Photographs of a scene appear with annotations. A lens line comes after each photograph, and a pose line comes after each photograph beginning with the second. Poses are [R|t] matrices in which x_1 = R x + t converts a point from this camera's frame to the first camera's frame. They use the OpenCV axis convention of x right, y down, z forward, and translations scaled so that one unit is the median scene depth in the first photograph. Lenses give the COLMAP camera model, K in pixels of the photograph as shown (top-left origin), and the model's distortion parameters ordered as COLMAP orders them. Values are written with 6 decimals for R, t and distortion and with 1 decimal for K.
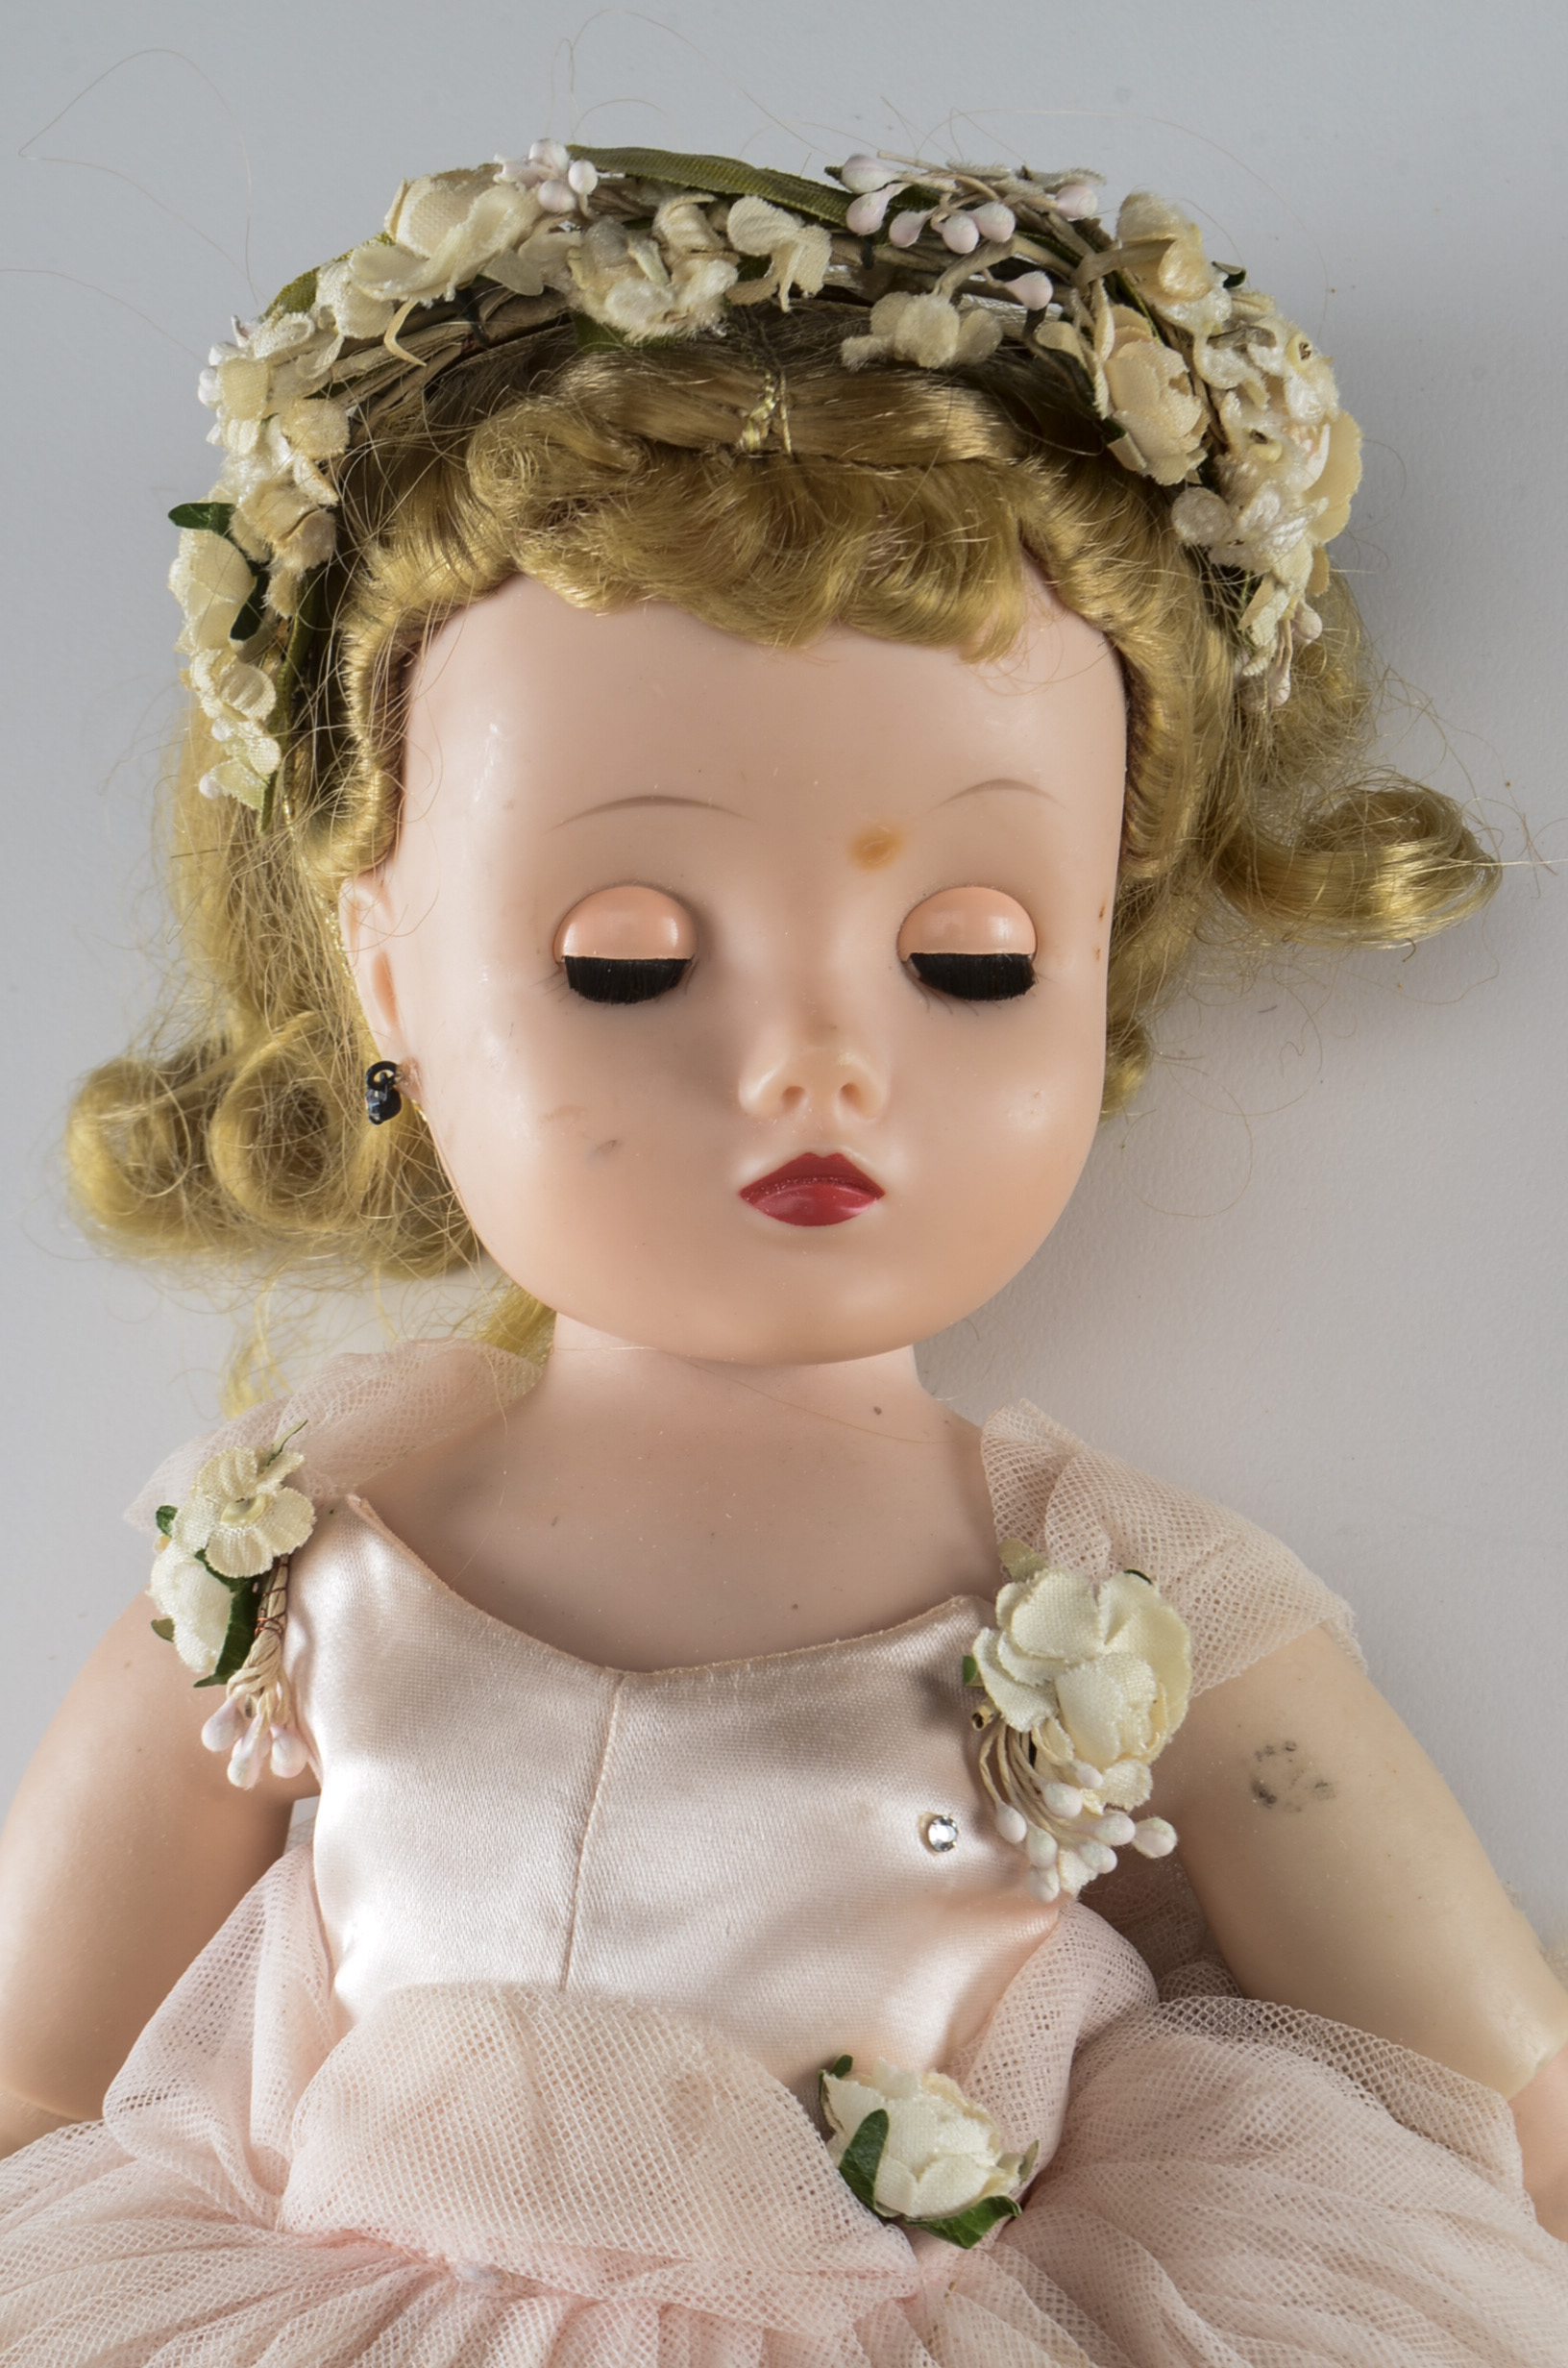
lens RADIAL K [[5346.0, 0, 780.0], [0, 5346.0, 1187.5], [0, 0, 1]] dist [-0.034081, 0.000000]
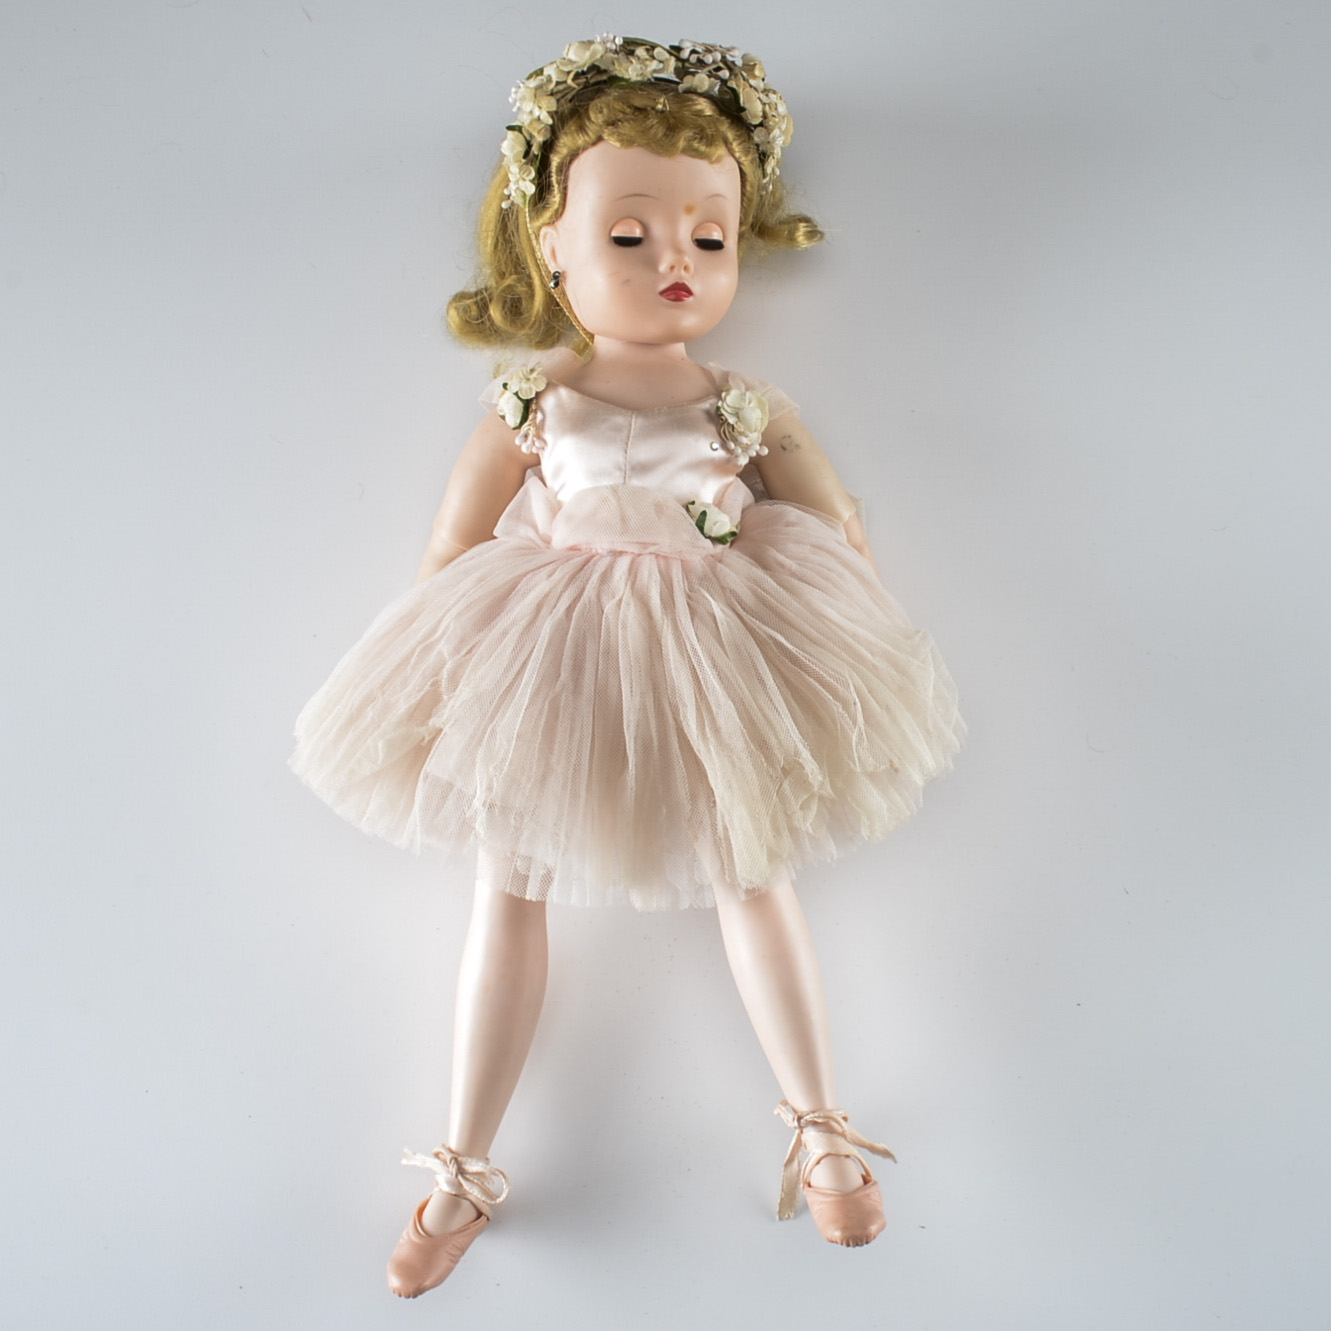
lens RADIAL K [[1990.9, 0, 719.2], [0, 1990.9, 637.4], [0, 0, 1]] dist [-0.049911, 0.000000]
pose [[0.980086, -0.024496, 0.197055, -0.265460], [0.023827, 0.999699, 0.005767, 0.253719], [-0.197137, -0.000957, 0.980376, -0.486562]]
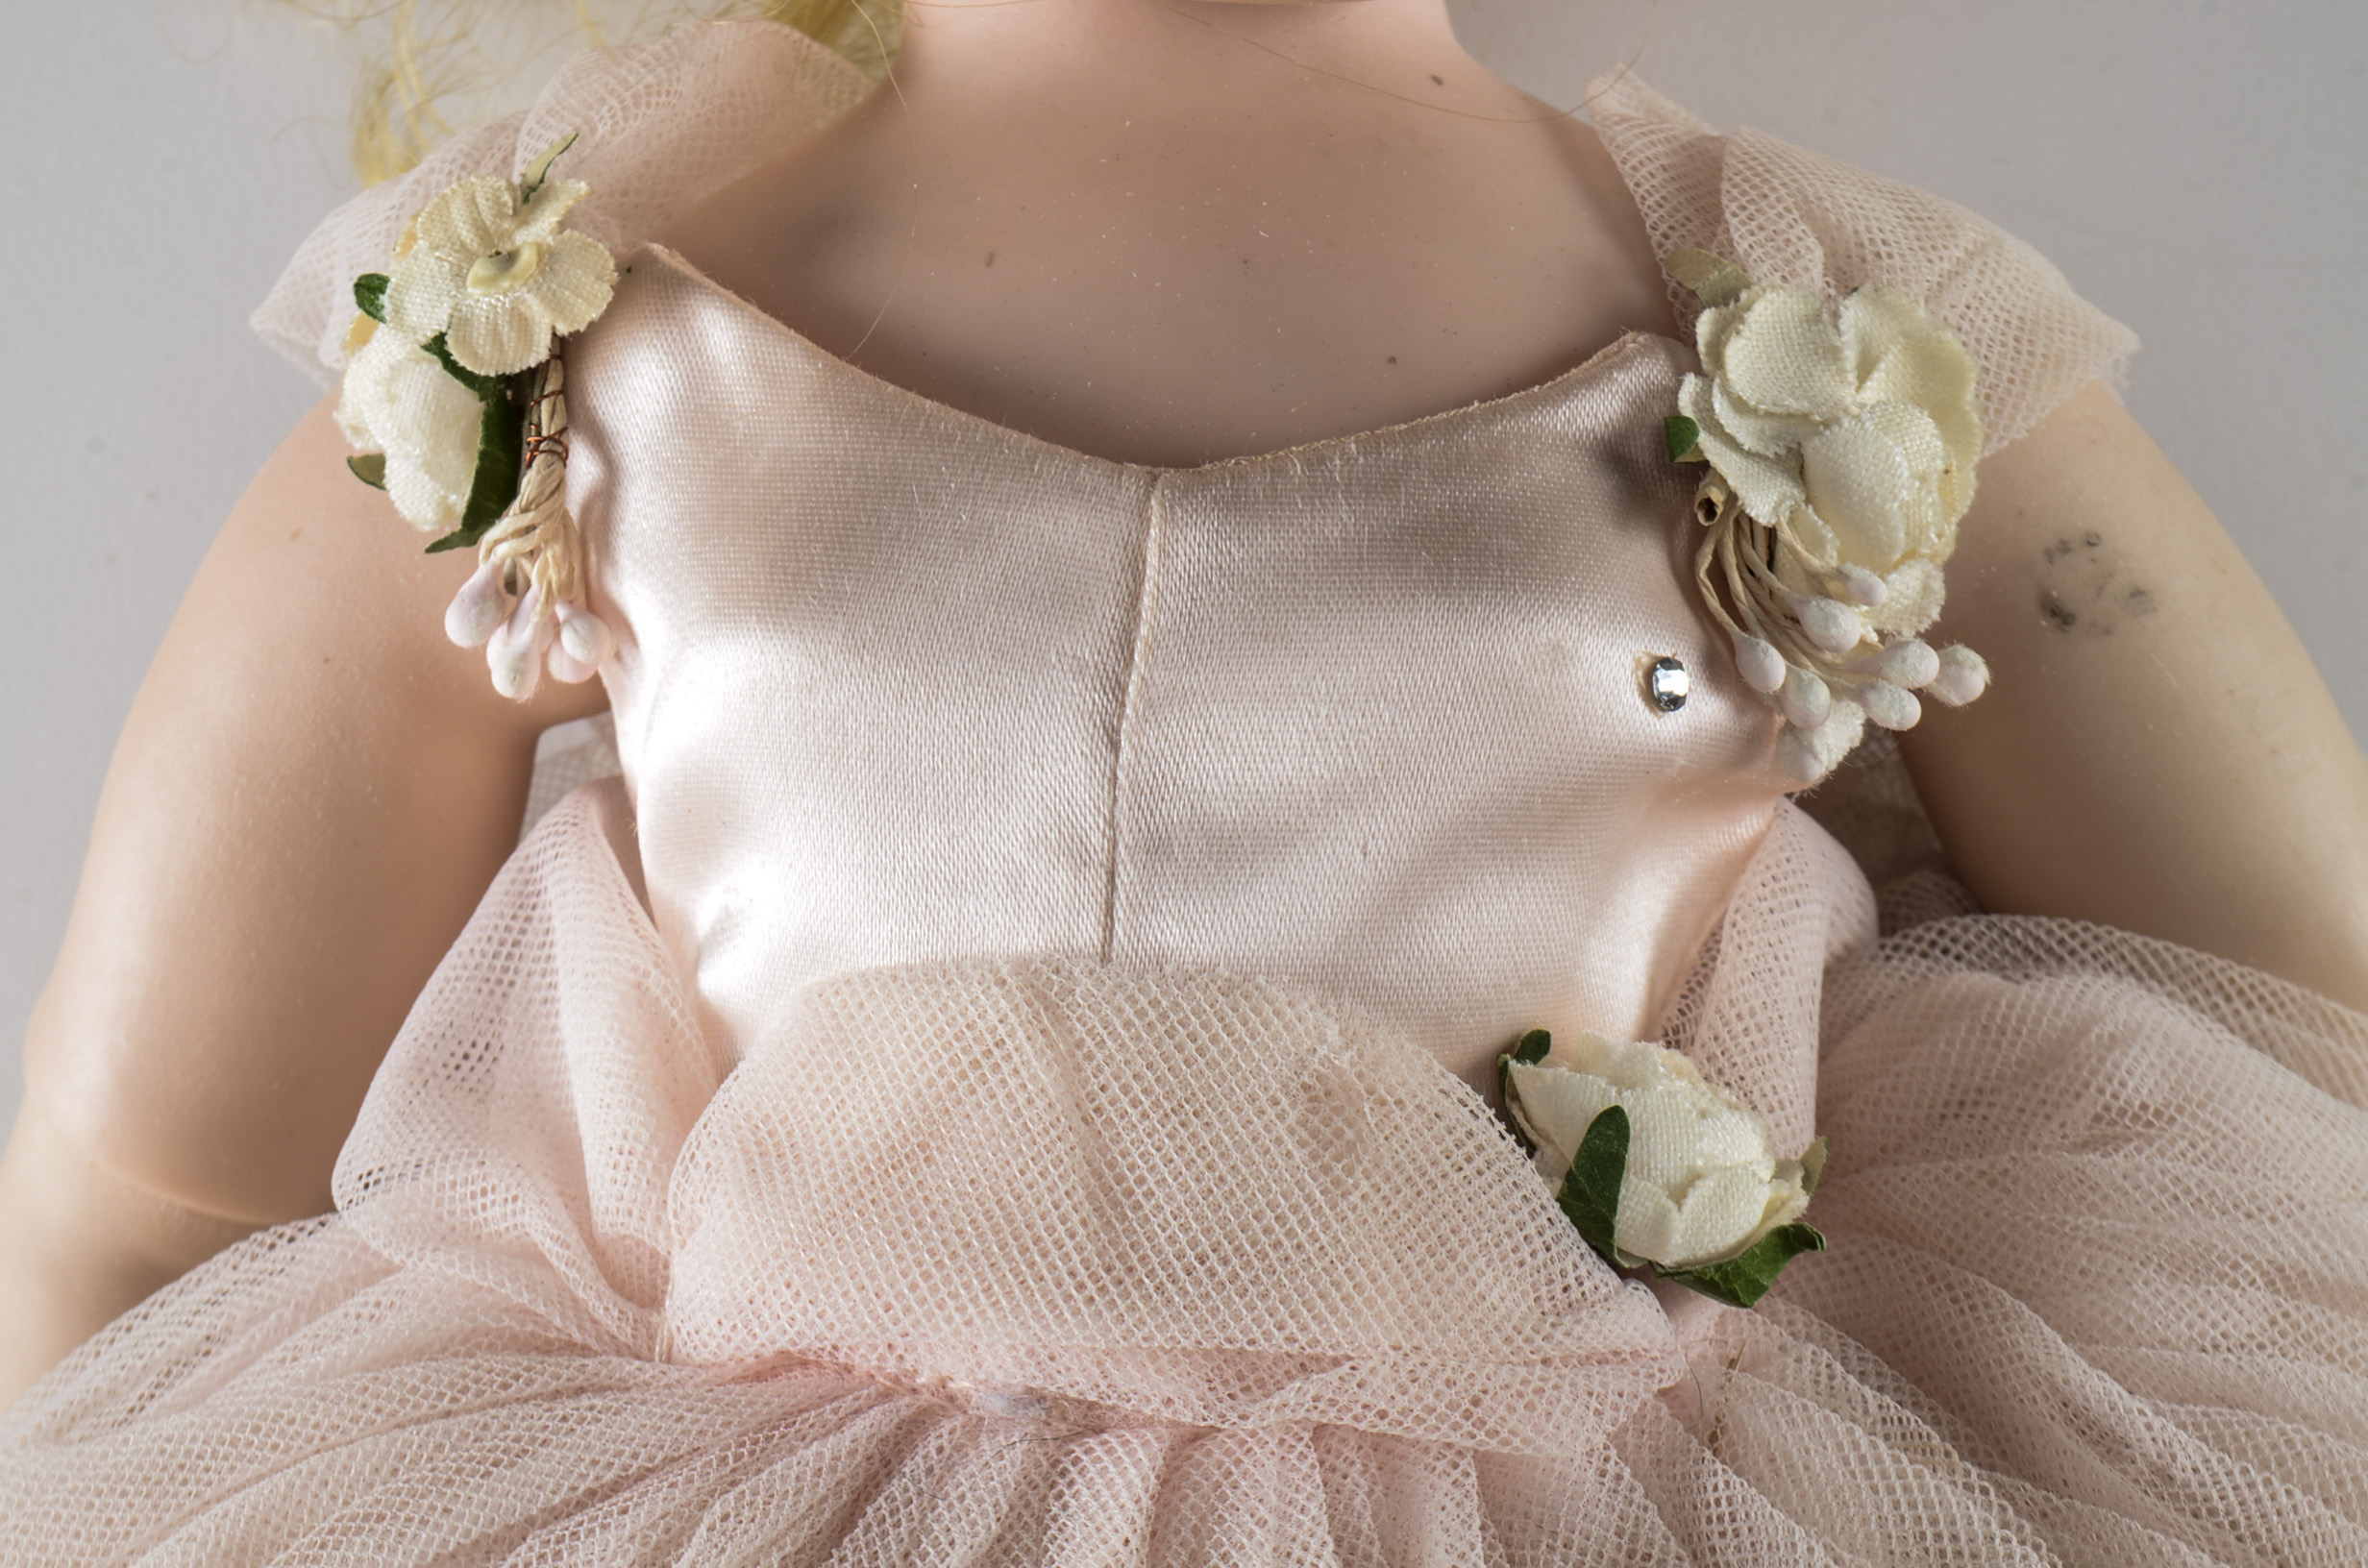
lens RADIAL K [[5346.0, 0, 1136.5], [0, 5346.0, 778.5], [0, 0, 1]] dist [-0.034081, 0.000000]
pose [[0.987093, -0.061764, 0.147759, -0.128571], [0.047008, 0.993740, 0.101350, 0.061946], [-0.153094, -0.093096, 0.983817, 0.359272]]
